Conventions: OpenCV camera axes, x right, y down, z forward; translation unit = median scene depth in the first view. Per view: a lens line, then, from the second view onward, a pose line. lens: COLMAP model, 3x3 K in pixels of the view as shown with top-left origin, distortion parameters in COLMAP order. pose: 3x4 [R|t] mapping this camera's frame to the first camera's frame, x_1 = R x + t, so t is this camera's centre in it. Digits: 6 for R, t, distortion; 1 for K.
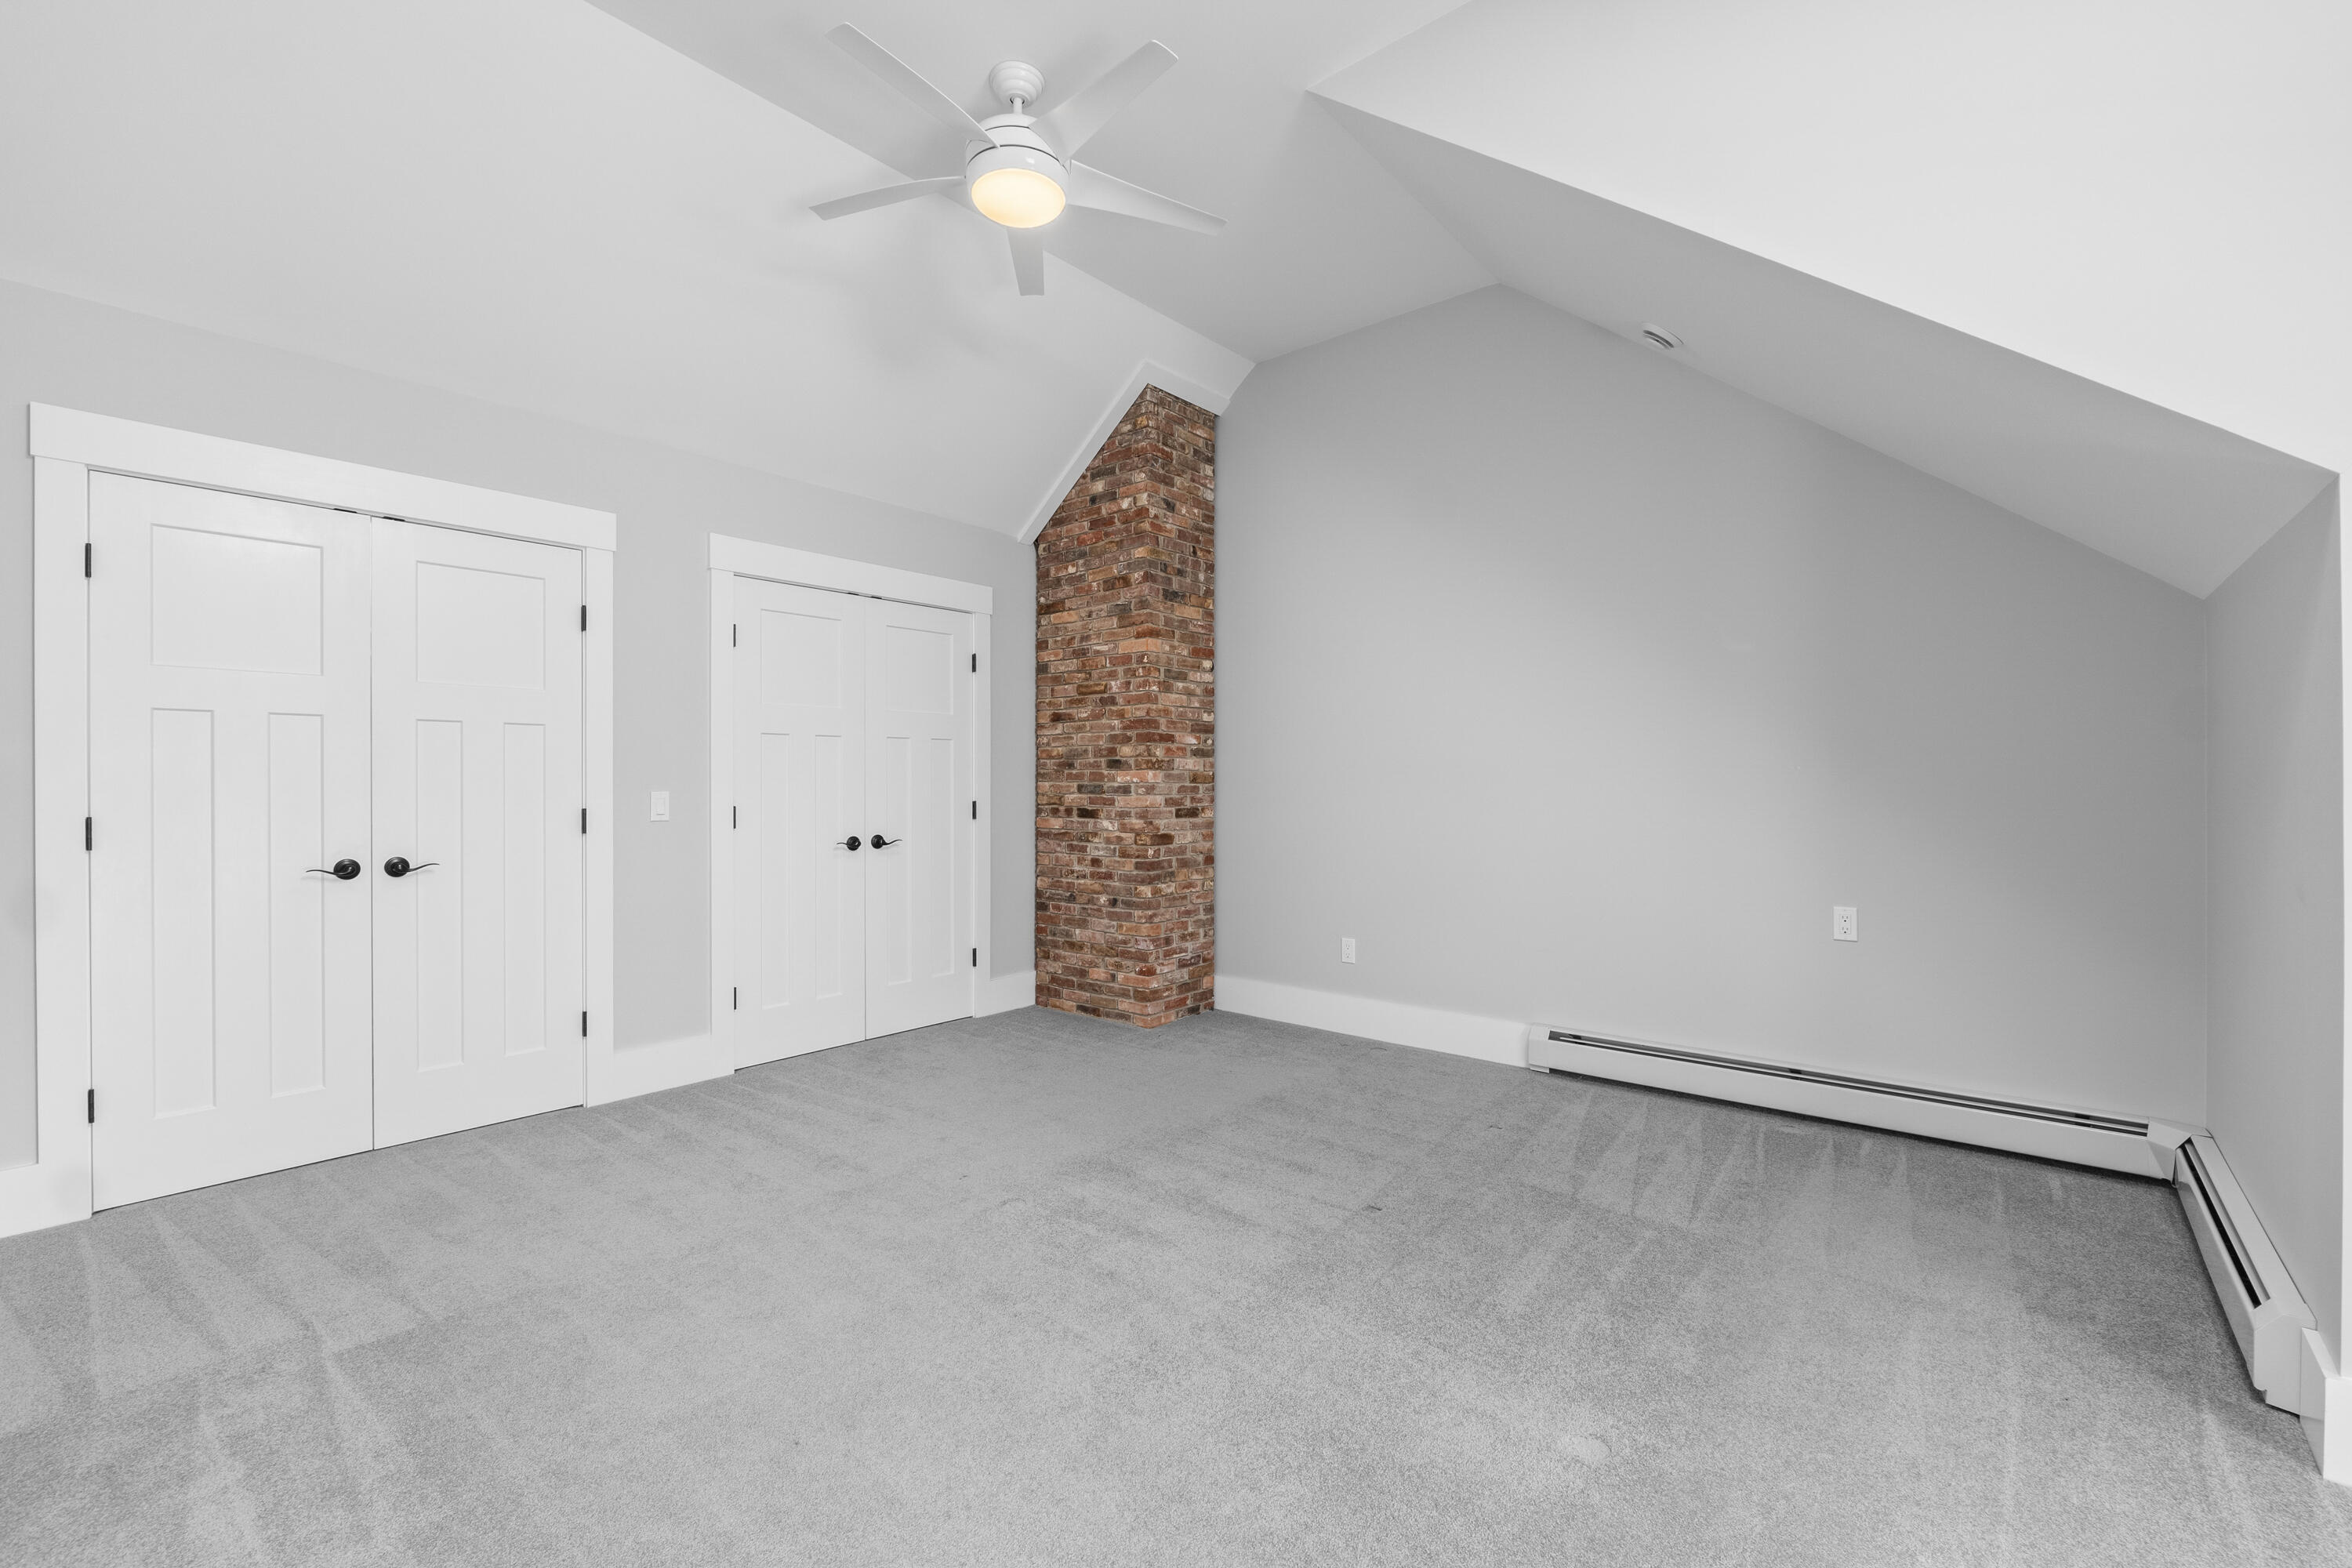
lens RADIAL K [[985.2, 0, 1174.2], [0, 985.2, 786.1], [0, 0, 1]] dist [-0.003583, -0.000730]
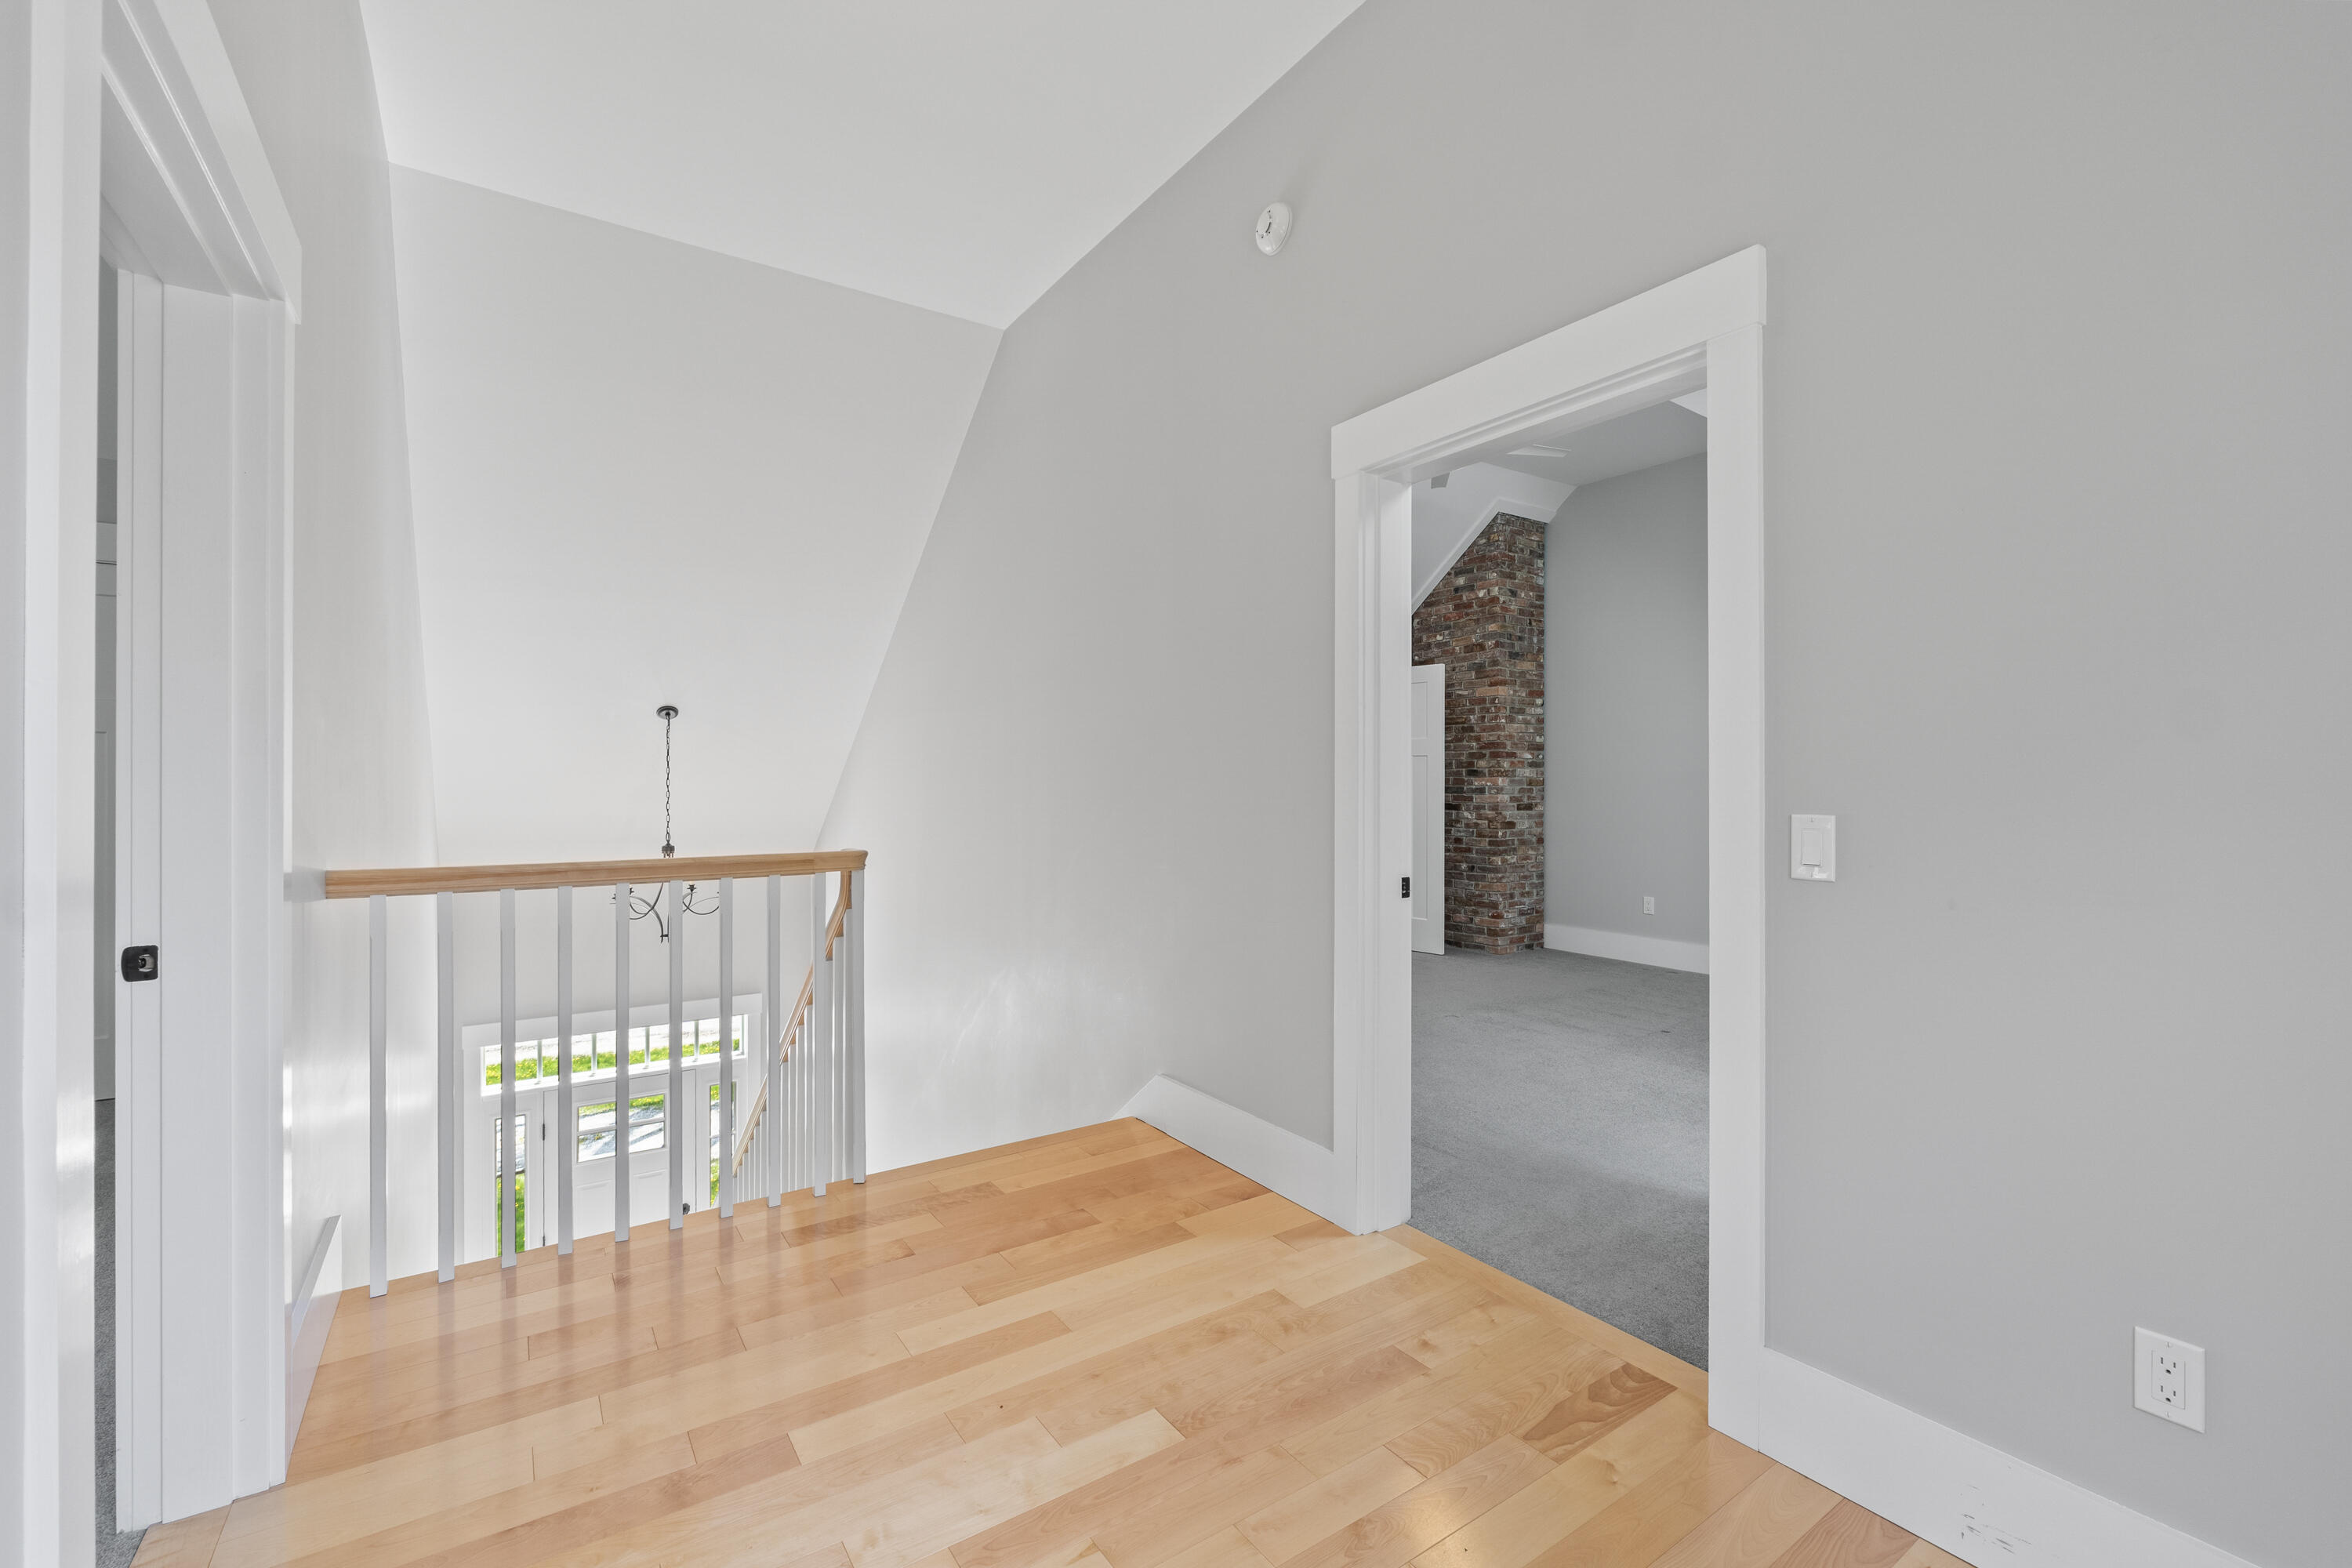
lens RADIAL K [[985.2, 0, 1179.5], [0, 985.2, 781.8], [0, 0, 1]] dist [-0.003583, -0.000730]
pose [[0.964855, 0.001300, -0.262781, -0.095202], [-0.001870, 0.999996, -0.001919, -0.005530], [0.262778, 0.002343, 0.964854, -0.506502]]
